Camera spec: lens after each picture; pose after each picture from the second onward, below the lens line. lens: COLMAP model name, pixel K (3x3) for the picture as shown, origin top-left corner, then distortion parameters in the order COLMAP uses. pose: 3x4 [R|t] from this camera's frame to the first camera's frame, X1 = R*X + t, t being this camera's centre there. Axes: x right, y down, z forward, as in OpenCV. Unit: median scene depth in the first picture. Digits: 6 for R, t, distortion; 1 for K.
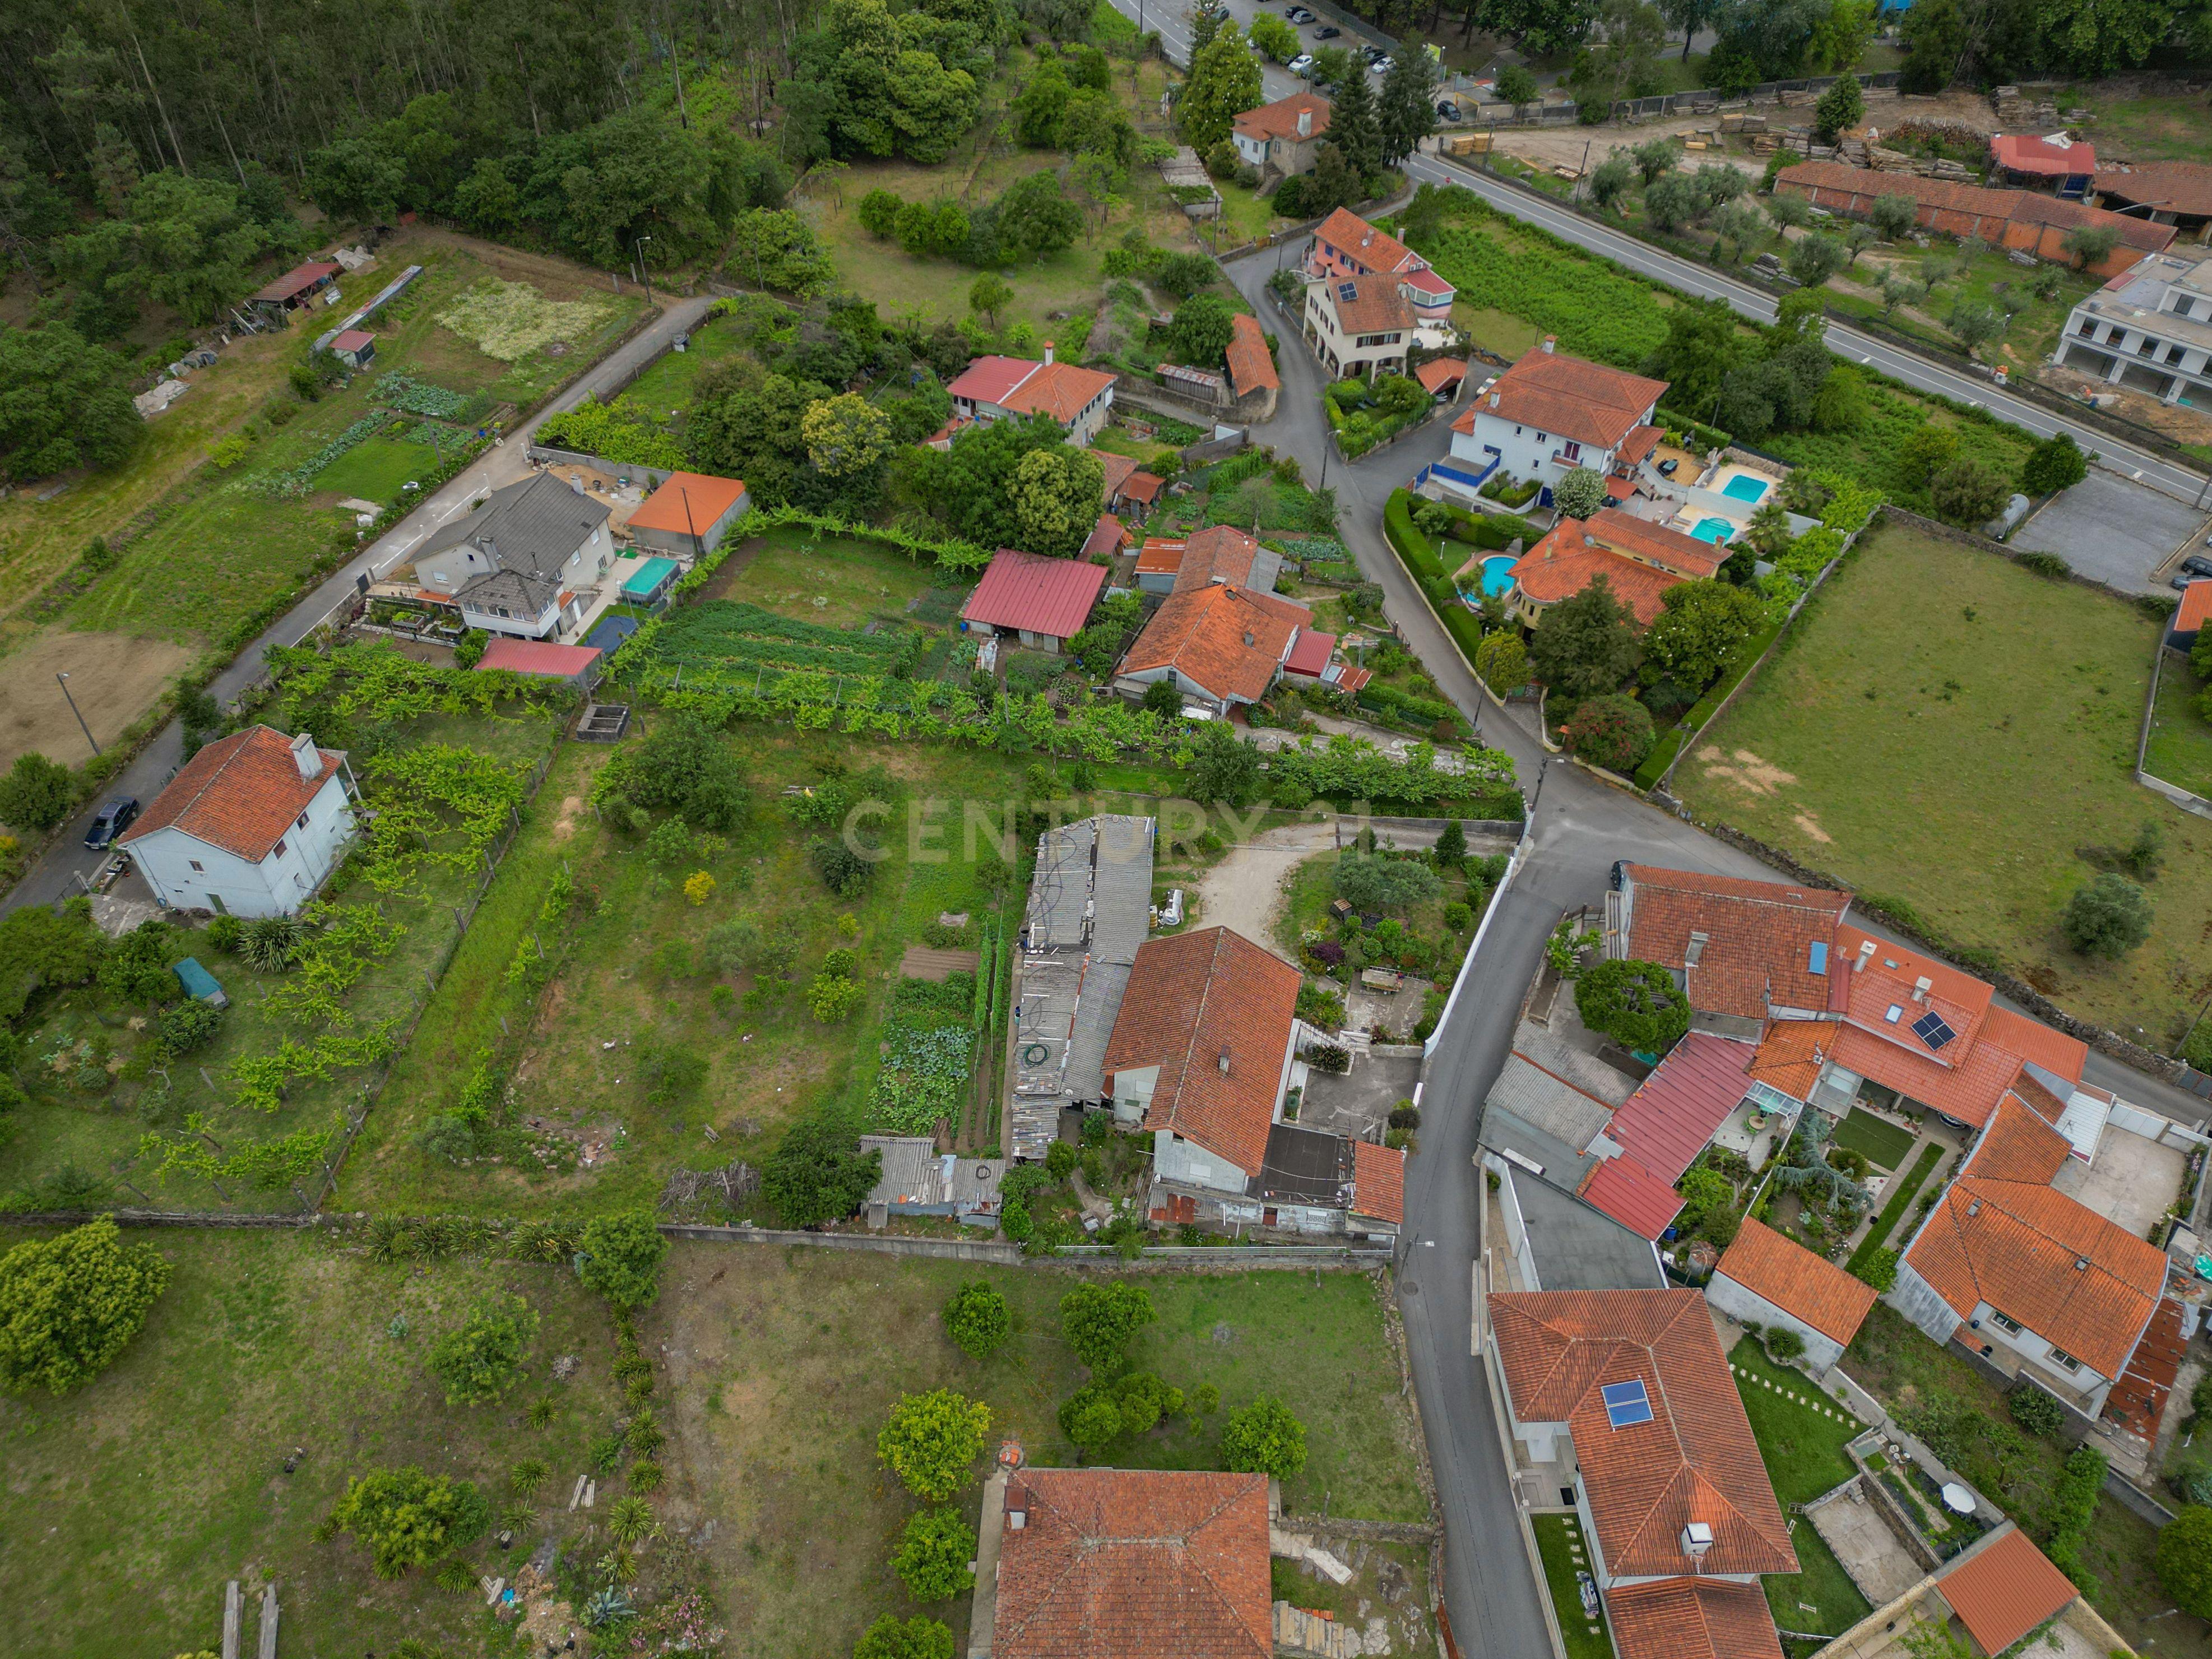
lens RADIAL K [[1569.8, 0, 1111.3], [0, 1569.8, 829.6], [0, 0, 1]] dist [0.086986, -0.085594]
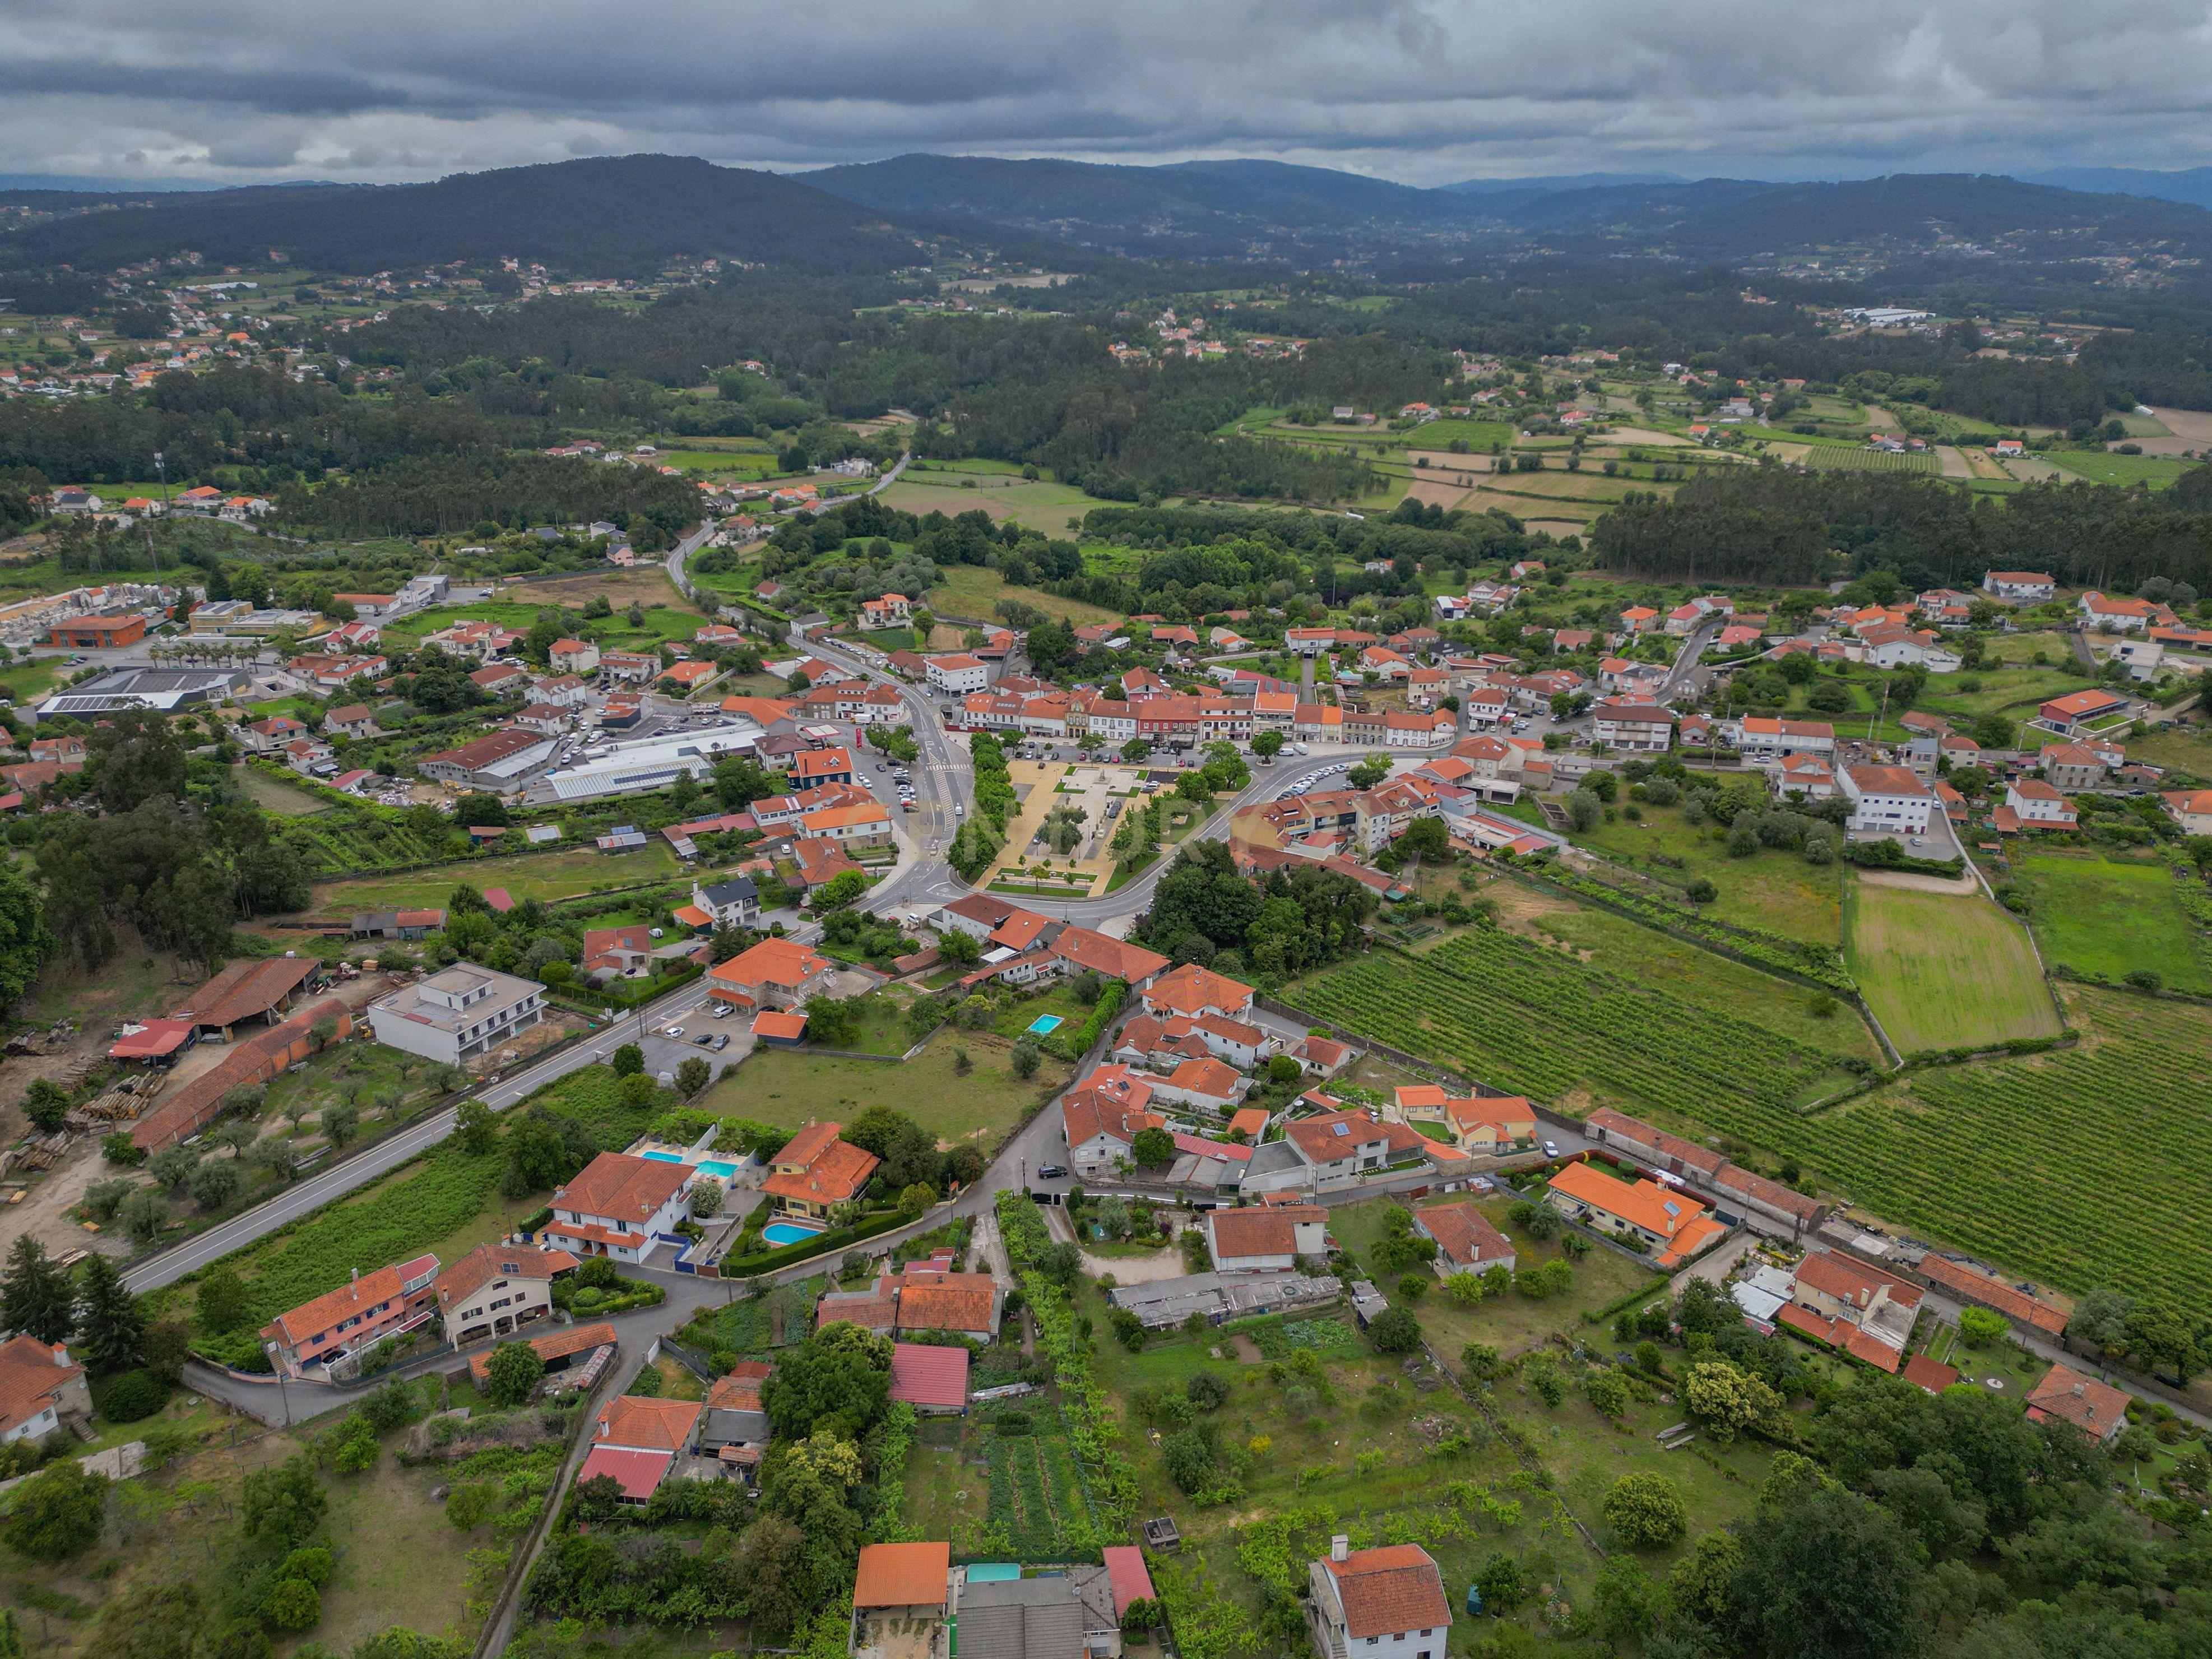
lens RADIAL K [[1569.8, 0, 1111.3], [0, 1569.8, 829.6], [0, 0, 1]] dist [0.086986, -0.085594]
pose [[-0.325984, -0.353067, 0.876971, -1.246117], [0.639048, 0.601309, 0.479630, -1.081061], [-0.696672, 0.716778, 0.029609, 0.509815]]
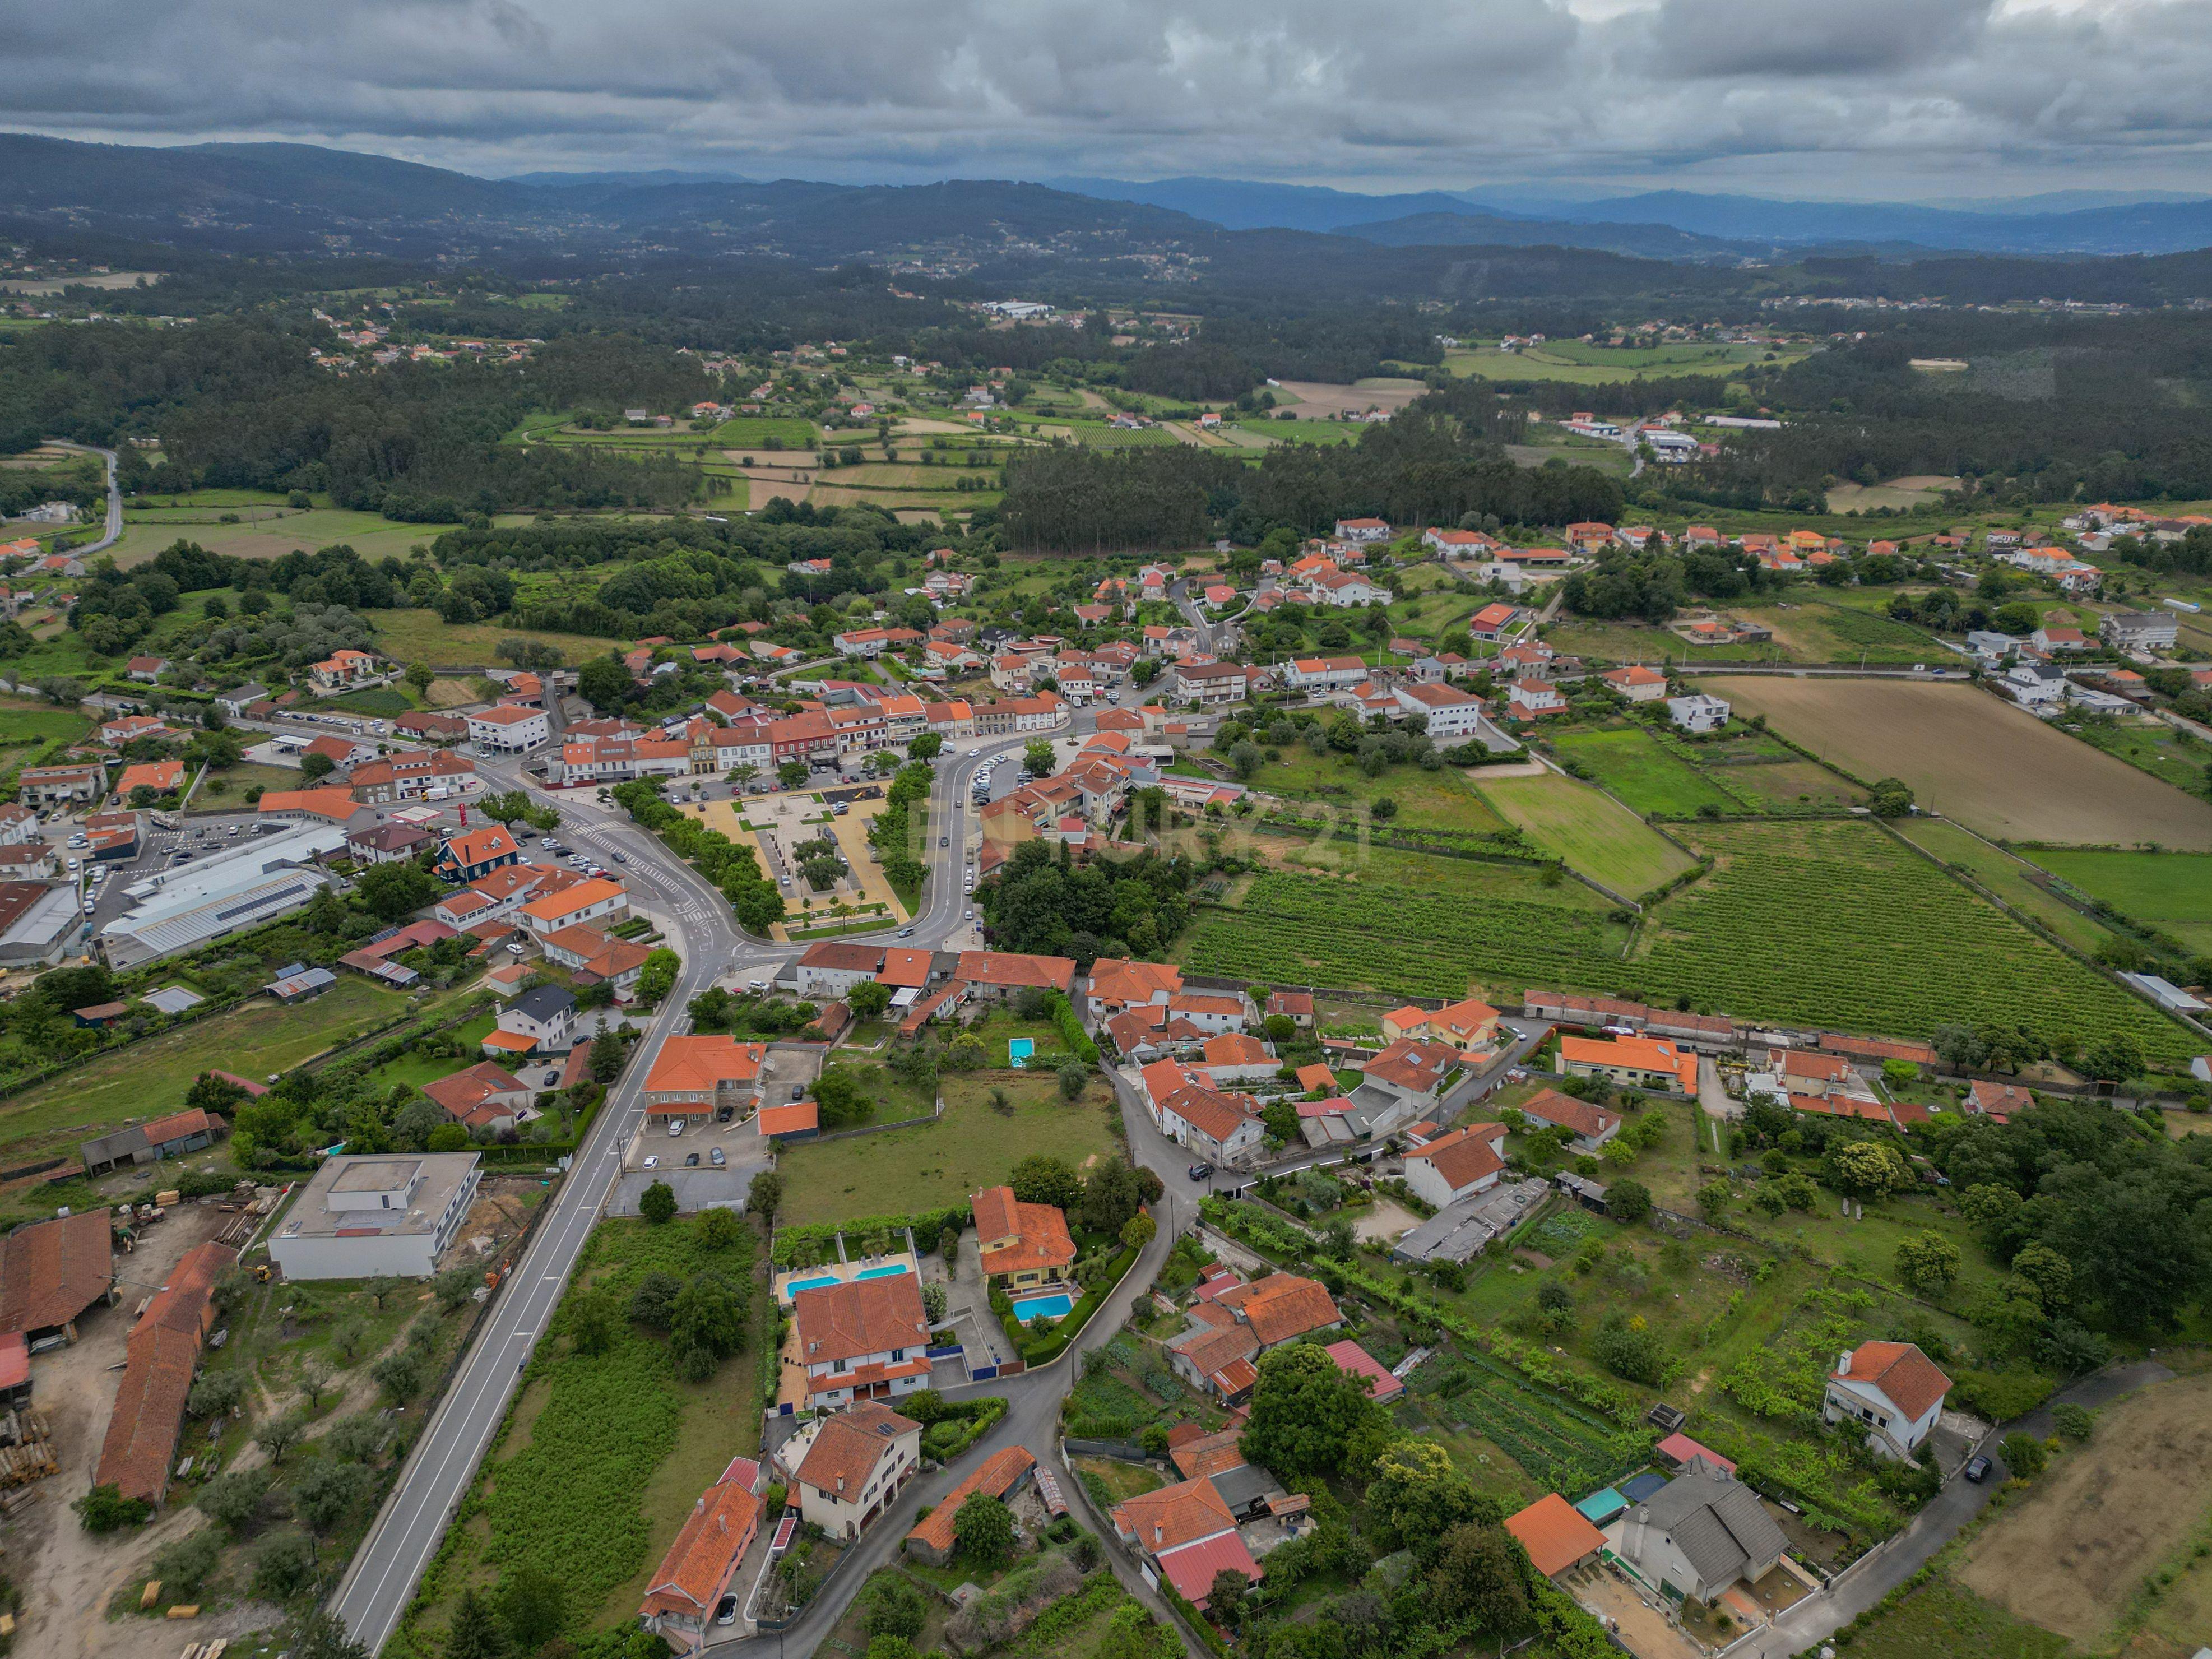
lens RADIAL K [[1569.7, 0, 1112.2], [0, 1569.7, 827.9], [0, 0, 1]] dist [0.097241, -0.107891]
pose [[-0.762248, -0.248183, 0.597815, -0.654878], [0.429437, 0.497143, 0.753945, -1.655686], [-0.484316, 0.831417, -0.272368, 1.137341]]
